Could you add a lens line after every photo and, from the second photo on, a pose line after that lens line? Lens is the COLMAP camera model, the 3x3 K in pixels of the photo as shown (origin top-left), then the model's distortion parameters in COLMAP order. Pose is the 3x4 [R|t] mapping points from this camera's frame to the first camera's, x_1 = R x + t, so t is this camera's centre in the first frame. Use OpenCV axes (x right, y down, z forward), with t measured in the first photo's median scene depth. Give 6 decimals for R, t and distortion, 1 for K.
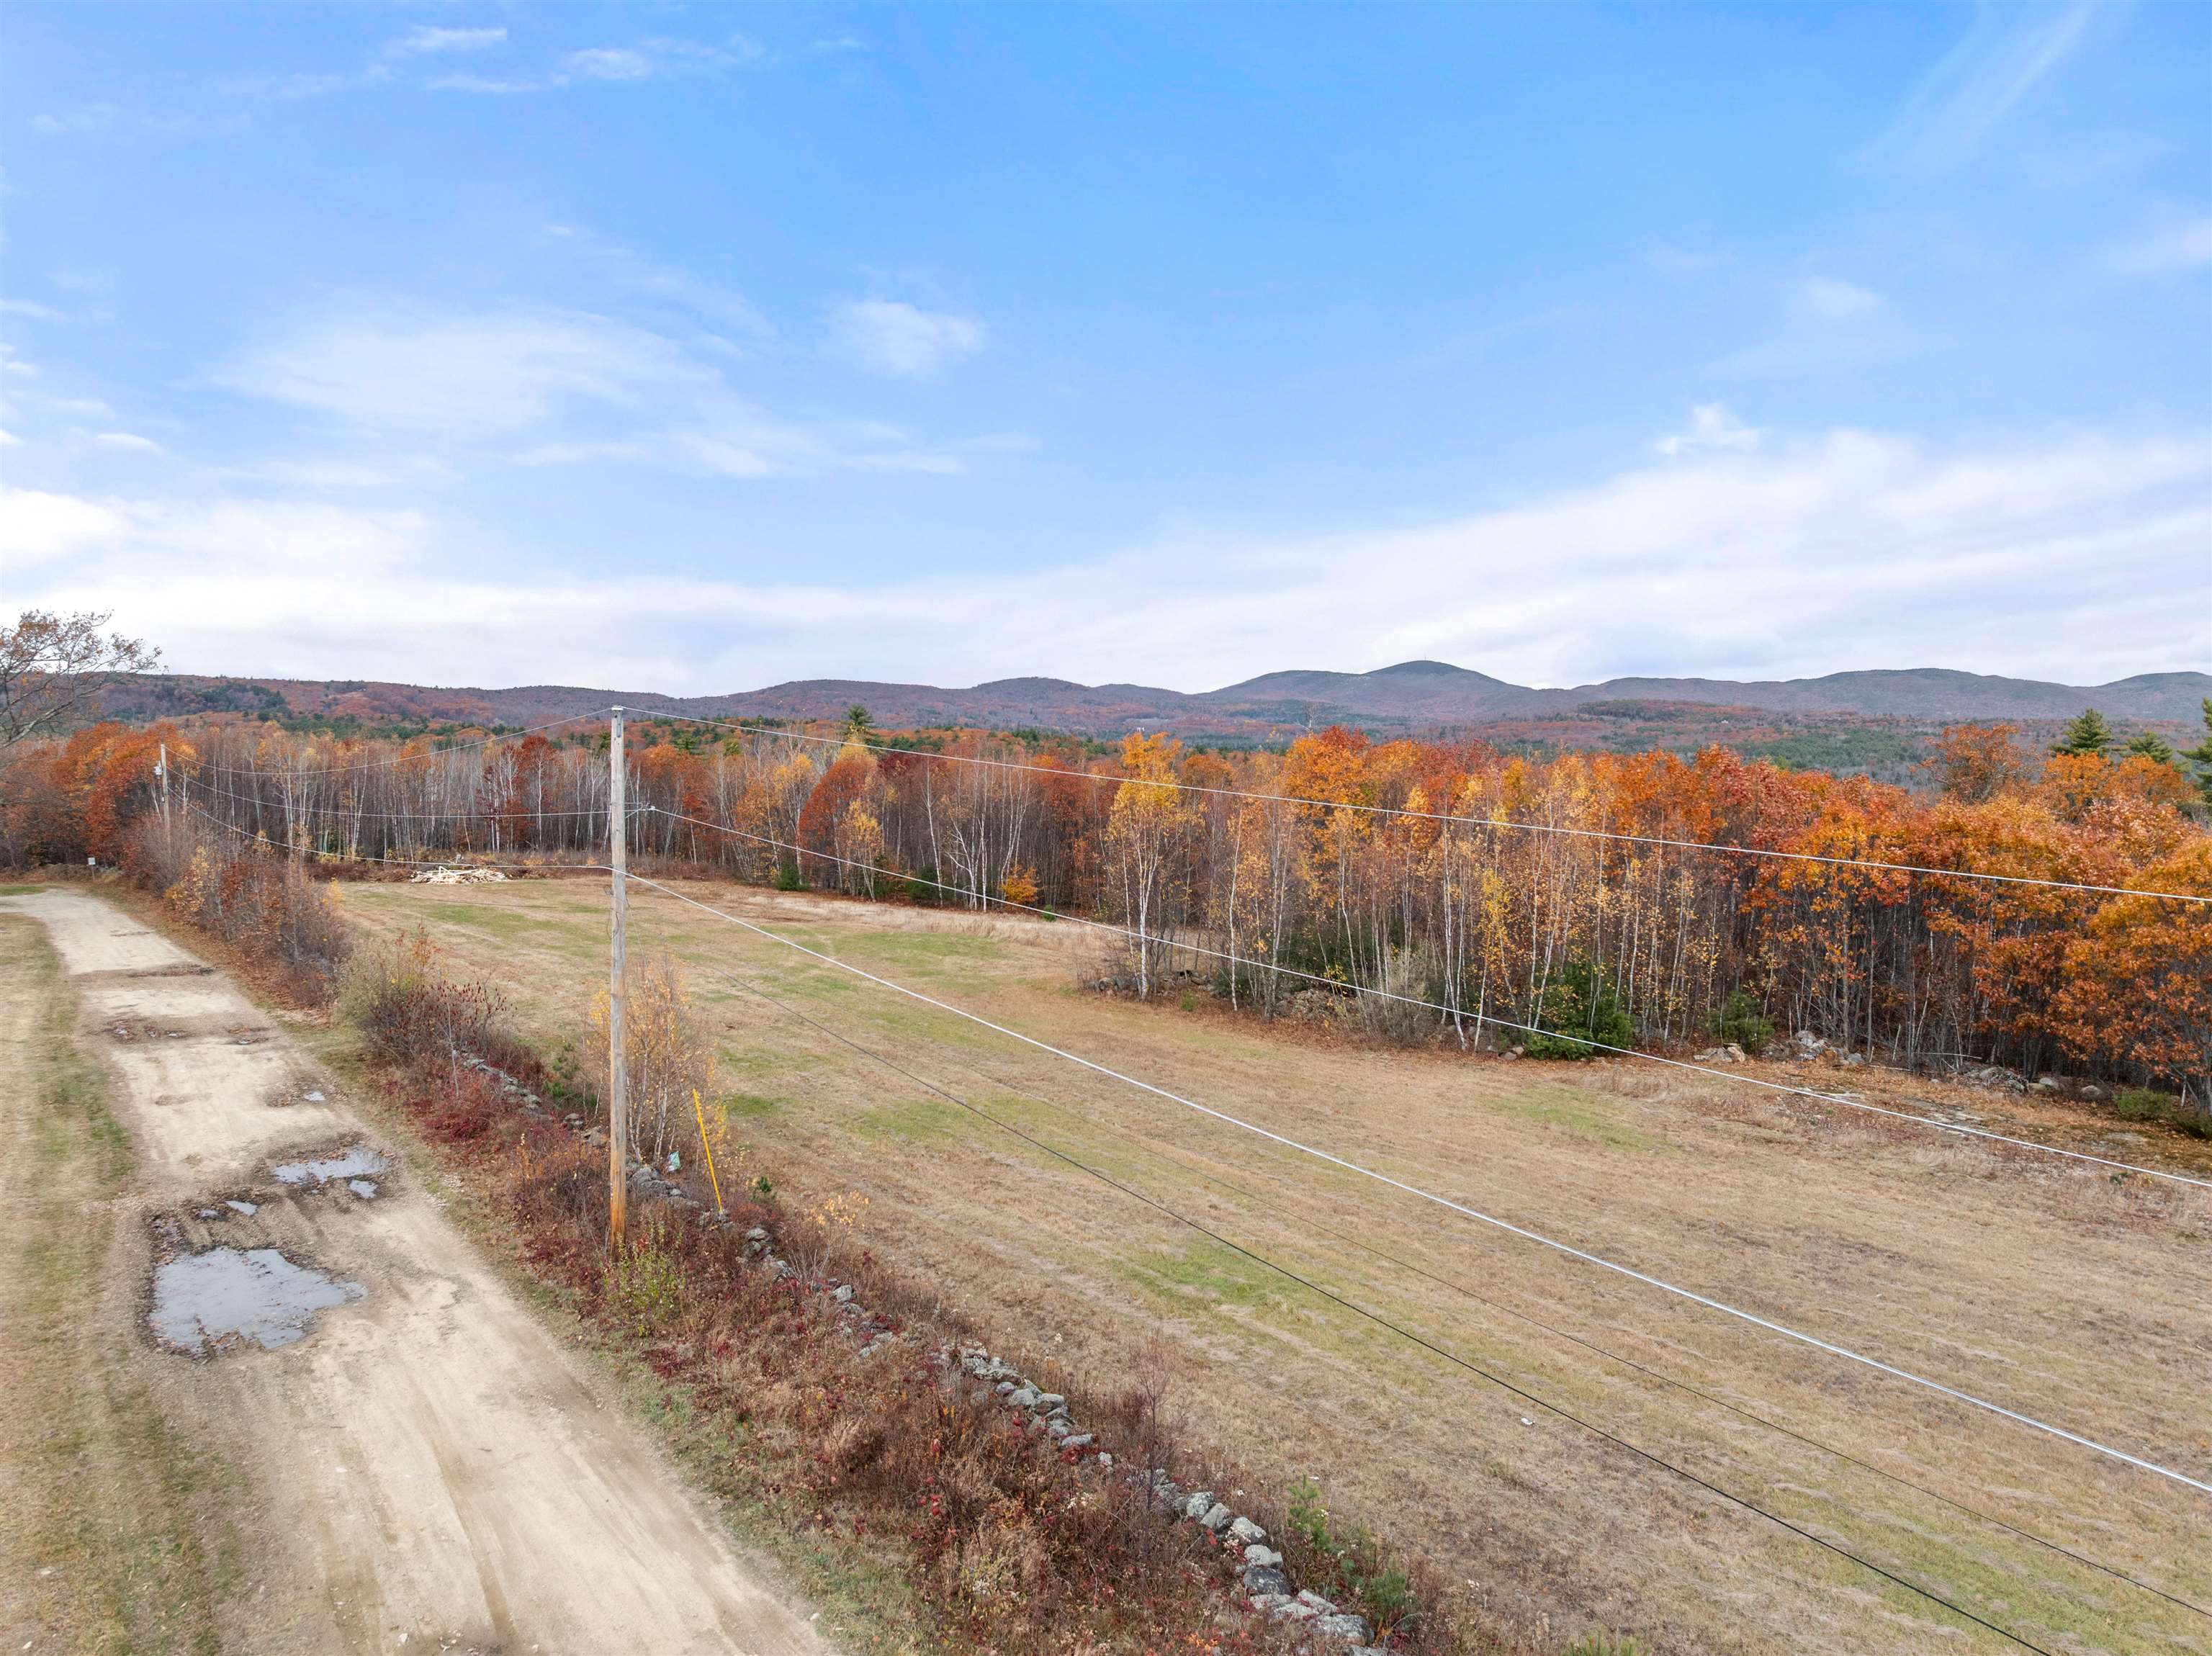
lens RADIAL K [[1570.1, 0, 1106.0], [0, 1570.1, 828.0], [0, 0, 1]] dist [-0.032475, -0.010801]
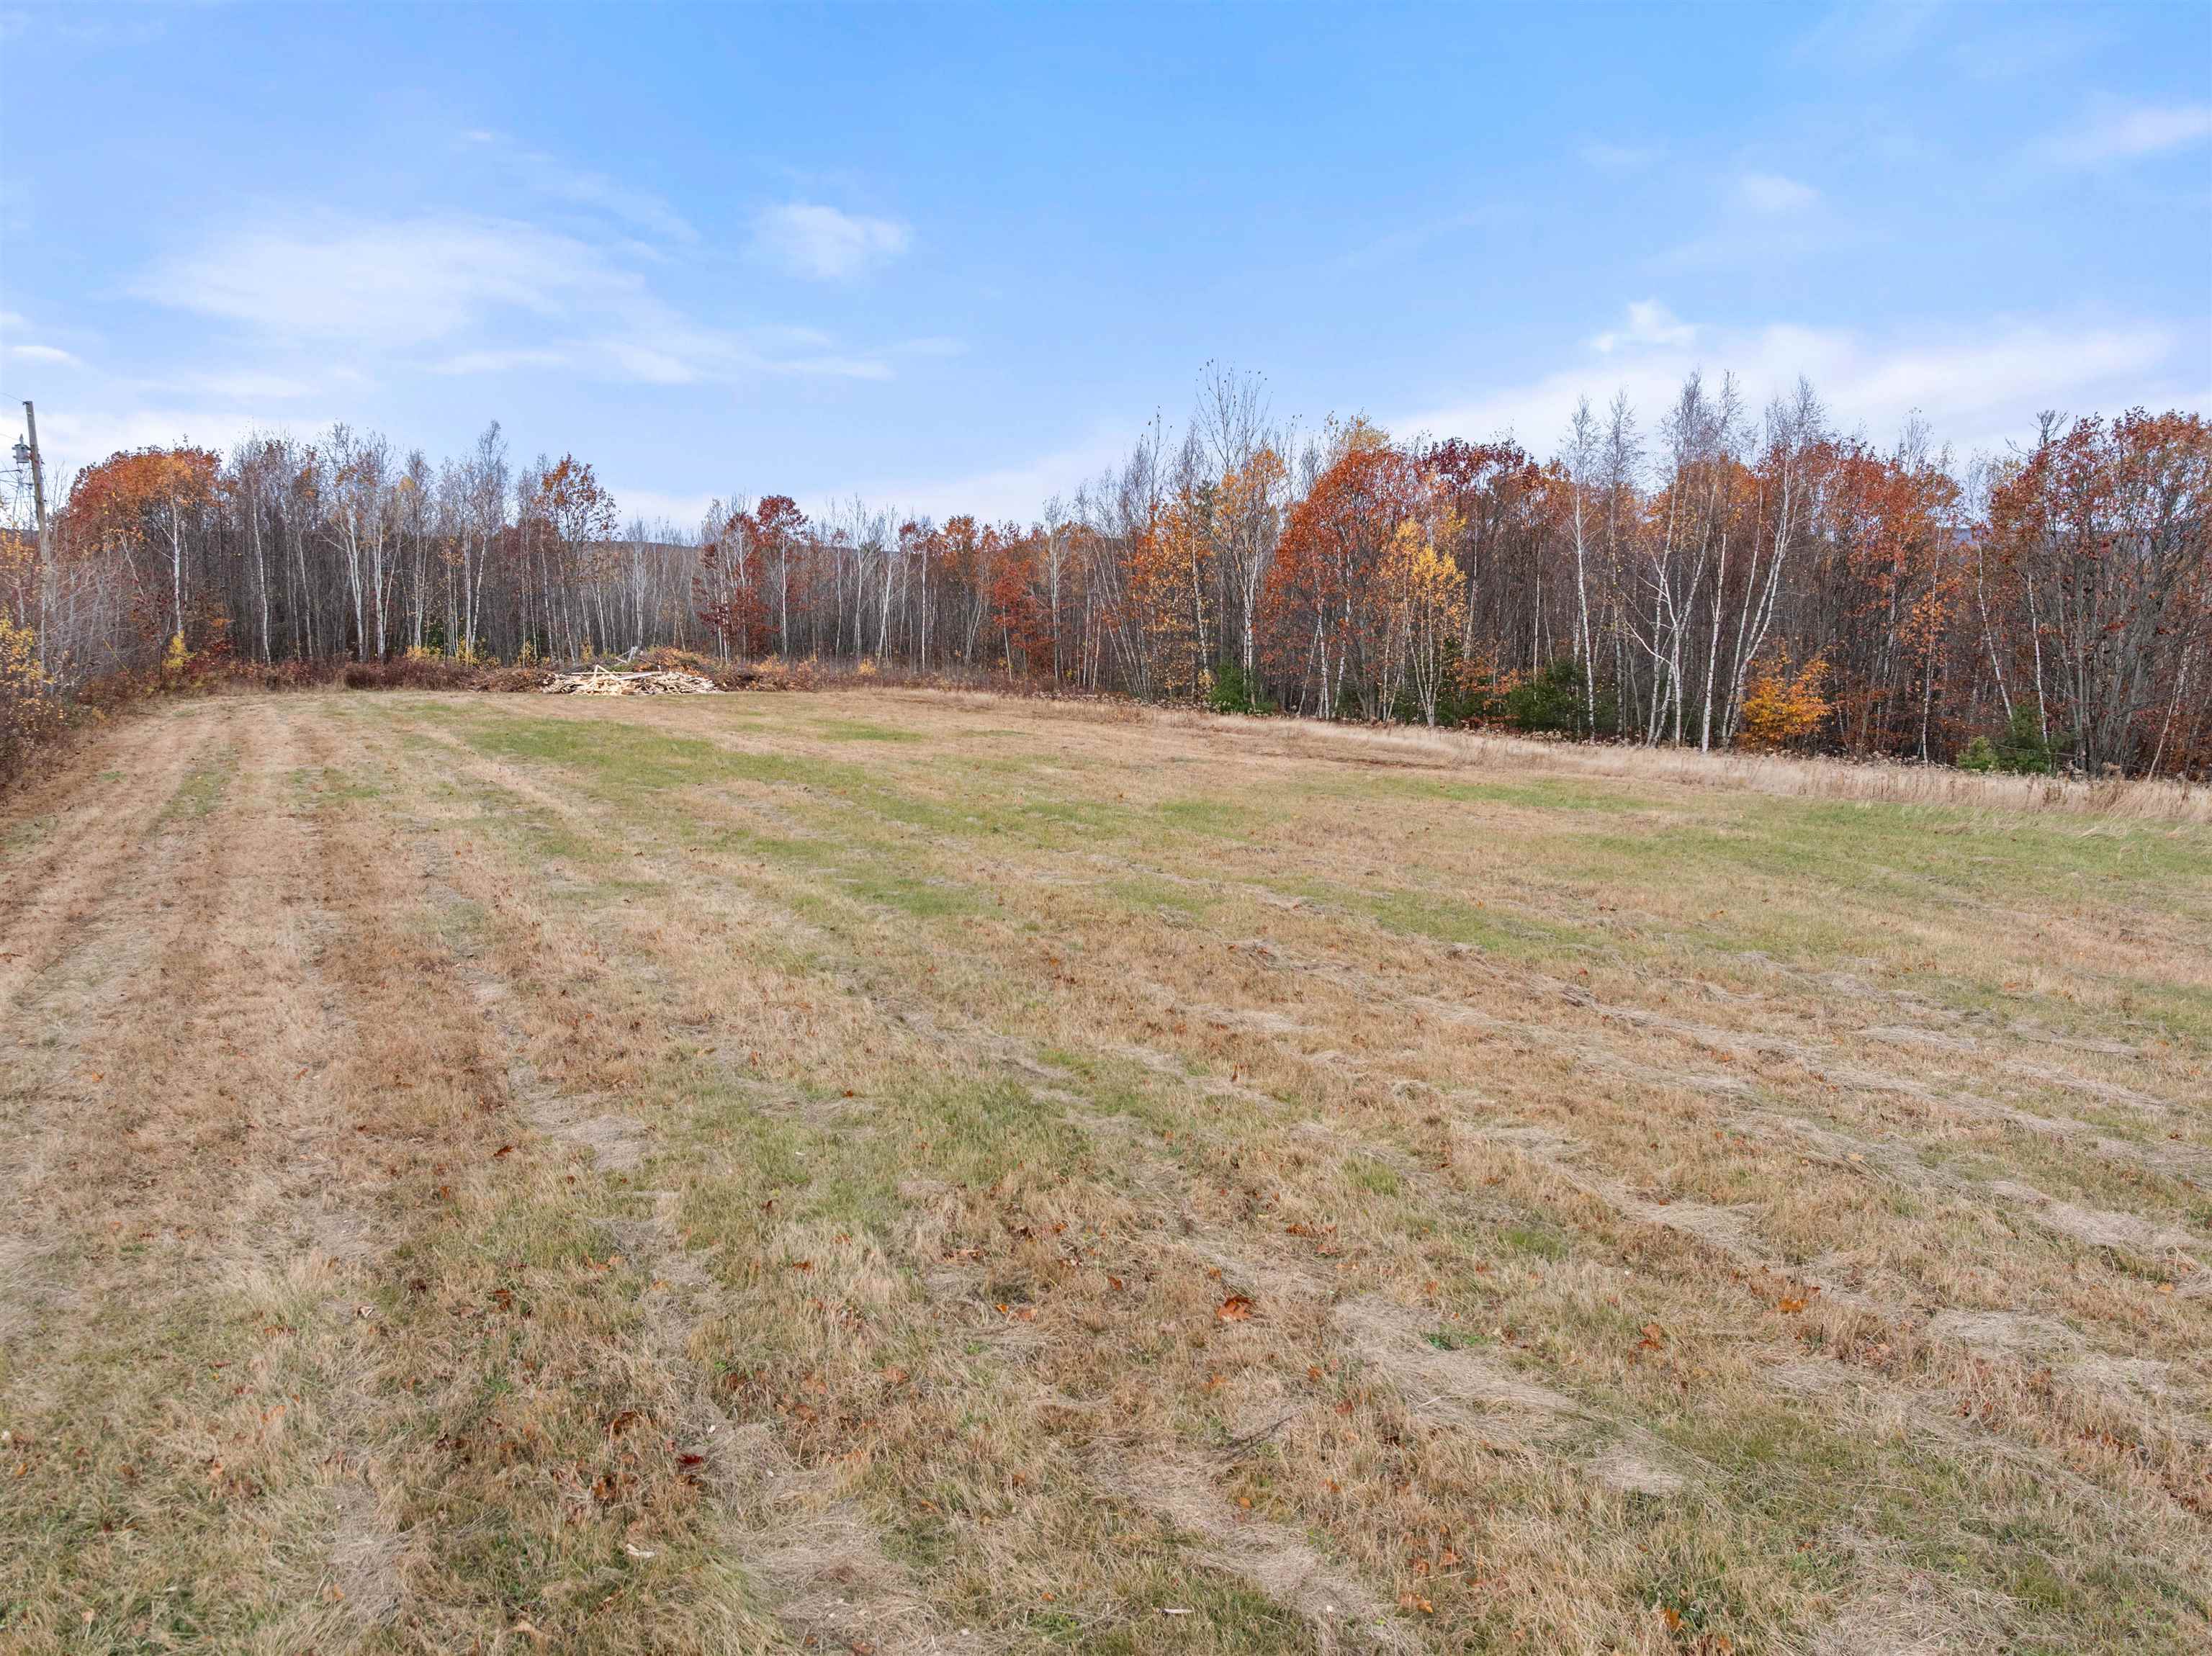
lens RADIAL K [[1593.7, 0, 1106.0], [0, 1593.7, 828.0], [0, 0, 1]] dist [-0.022005, -0.022470]
pose [[0.987790, 0.016133, -0.154956, -0.111935], [-0.002460, 0.996115, 0.088030, 0.021439], [0.155774, -0.086574, 0.983992, 0.323385]]
